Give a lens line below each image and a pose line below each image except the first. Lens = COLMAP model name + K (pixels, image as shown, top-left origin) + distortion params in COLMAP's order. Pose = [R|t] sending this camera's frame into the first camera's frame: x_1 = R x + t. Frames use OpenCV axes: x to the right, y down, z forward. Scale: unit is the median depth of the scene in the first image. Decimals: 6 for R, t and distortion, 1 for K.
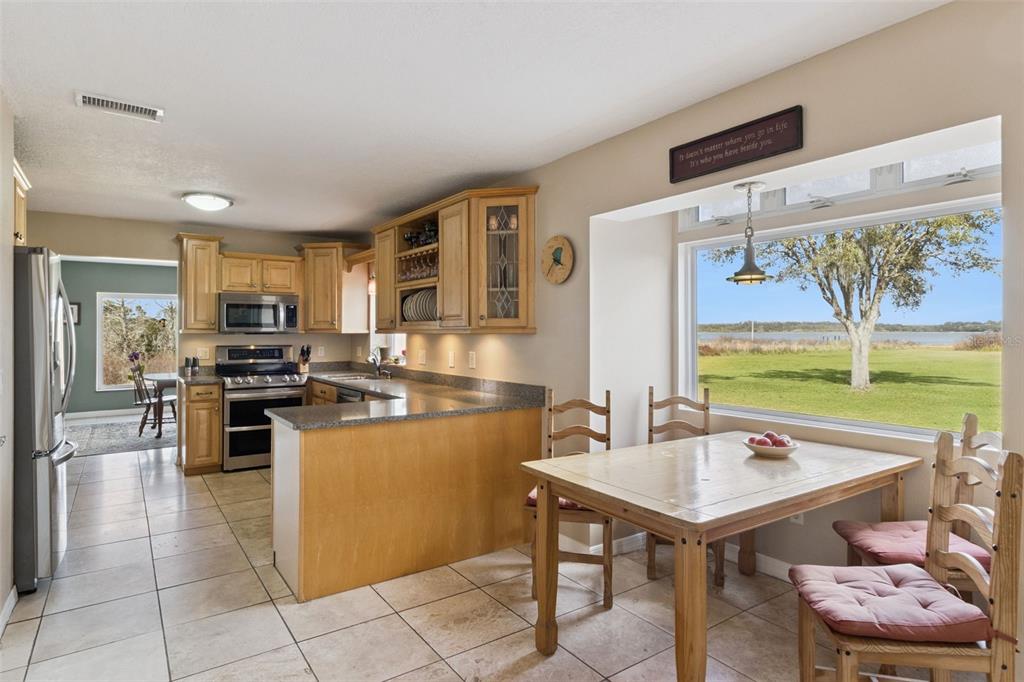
lens RADIAL K [[530.3, 0, 512.0], [0, 530.3, 341.0], [0, 0, 1]] dist [0.004258, 0.000619]
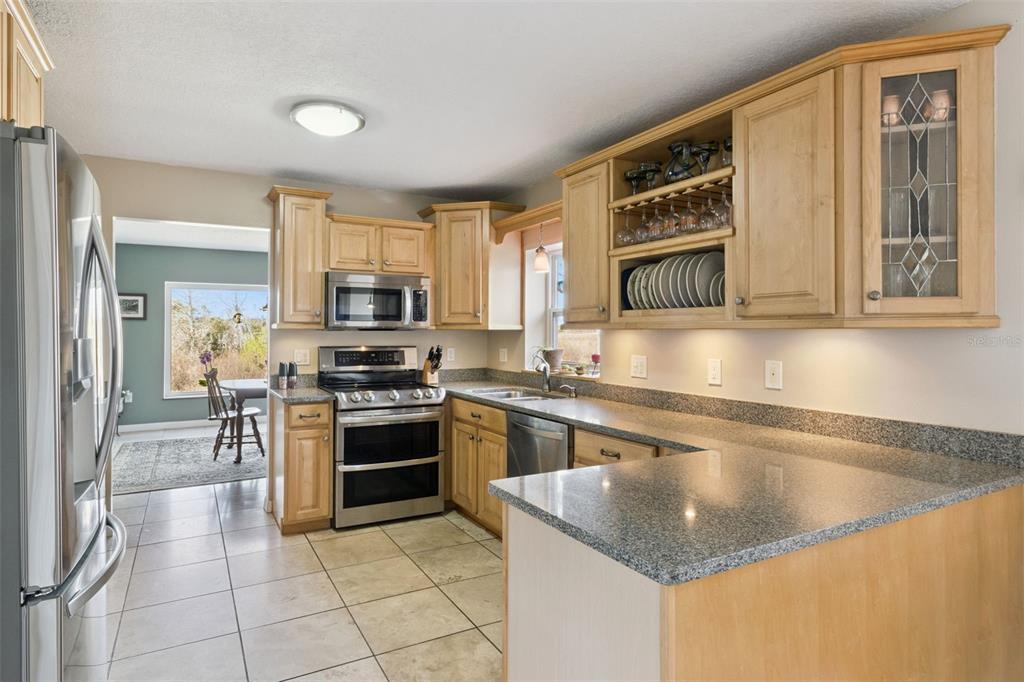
lens RADIAL K [[530.3, 0, 512.0], [0, 530.3, 341.0], [0, 0, 1]] dist [0.004258, 0.000619]
pose [[0.996330, 0.003920, -0.085508, -0.239236], [-0.003869, 0.999992, 0.000761, -0.000057], [0.085511, -0.000428, 0.996337, 0.310318]]
